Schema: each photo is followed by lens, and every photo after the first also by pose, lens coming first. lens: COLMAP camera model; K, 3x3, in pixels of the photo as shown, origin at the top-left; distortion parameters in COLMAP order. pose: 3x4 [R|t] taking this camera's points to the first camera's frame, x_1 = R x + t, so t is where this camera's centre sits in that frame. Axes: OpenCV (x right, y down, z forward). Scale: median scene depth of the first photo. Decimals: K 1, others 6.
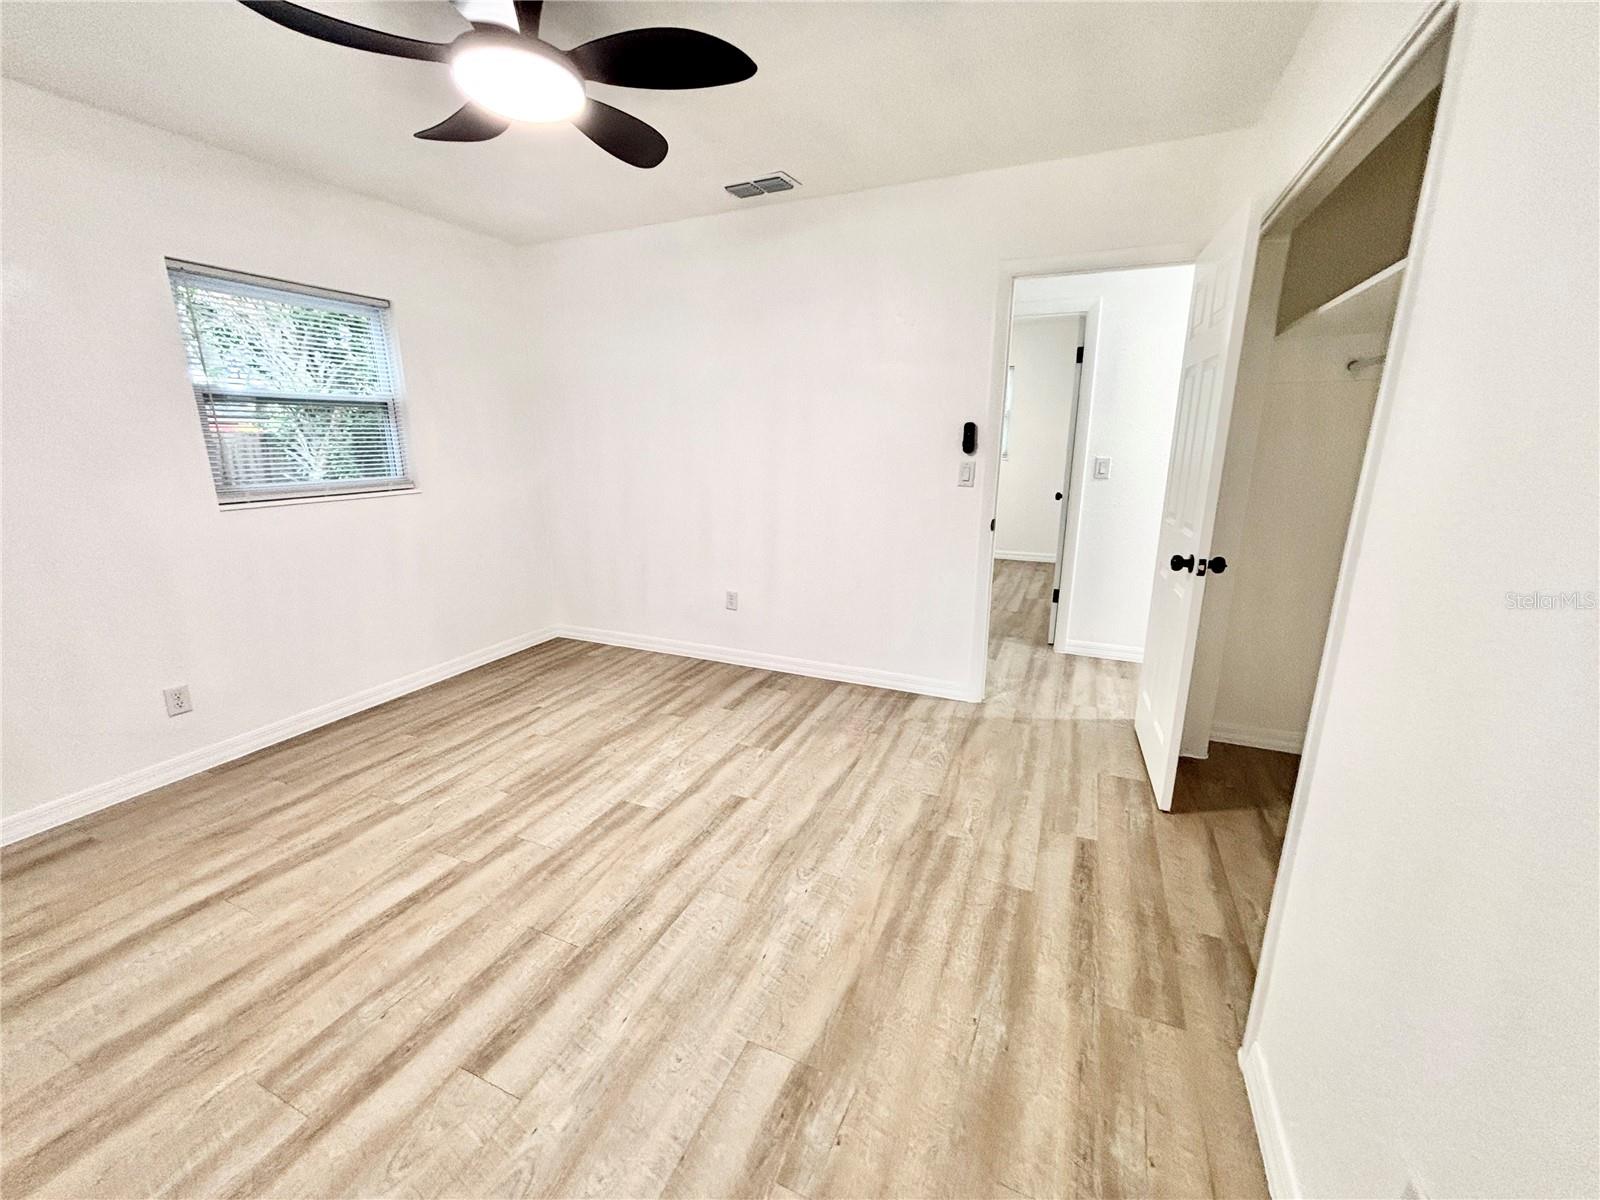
lens RADIAL K [[647.3, 0, 799.8], [0, 647.3, 596.4], [0, 0, 1]] dist [-0.000253, -0.000092]
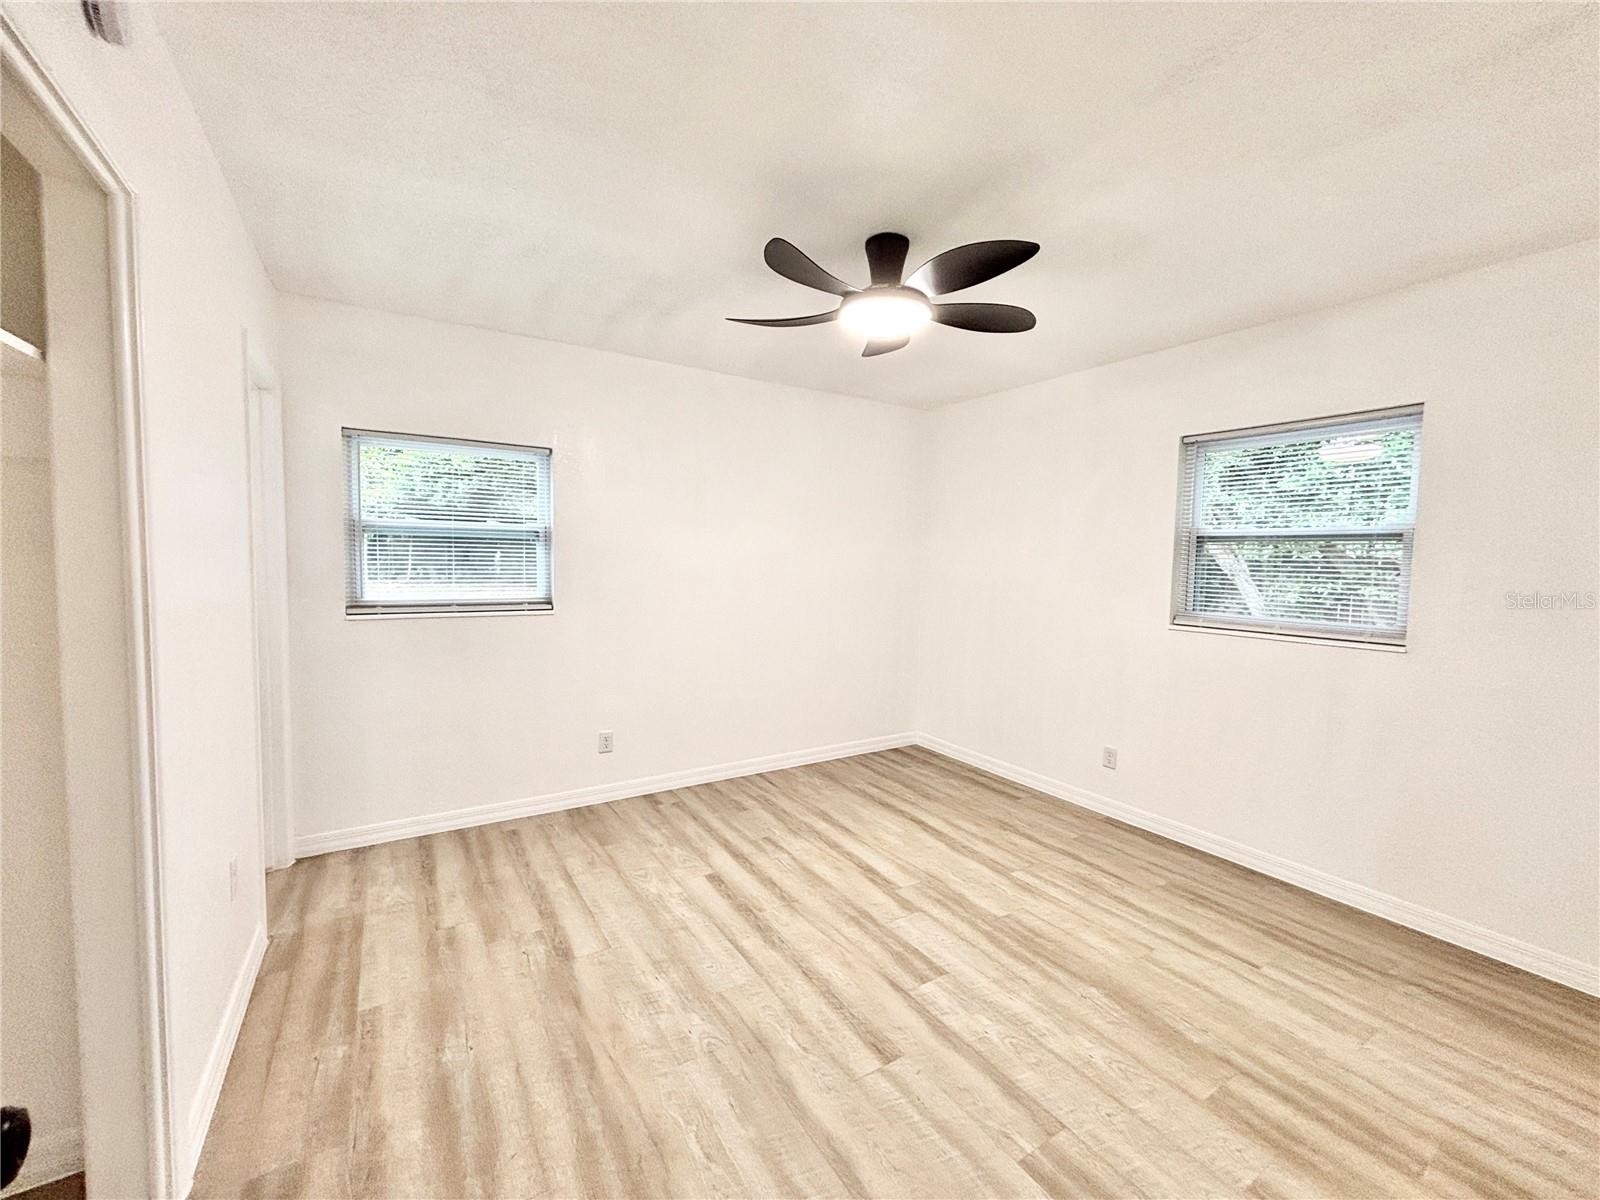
lens RADIAL K [[647.3, 0, 794.8], [0, 647.3, 598.6], [0, 0, 1]] dist [-0.000253, -0.000092]
pose [[-0.560023, 0.045104, -0.827248, 0.546606], [-0.219258, 0.954845, 0.200492, -0.301446], [0.798937, 0.293661, -0.524846, 1.153449]]
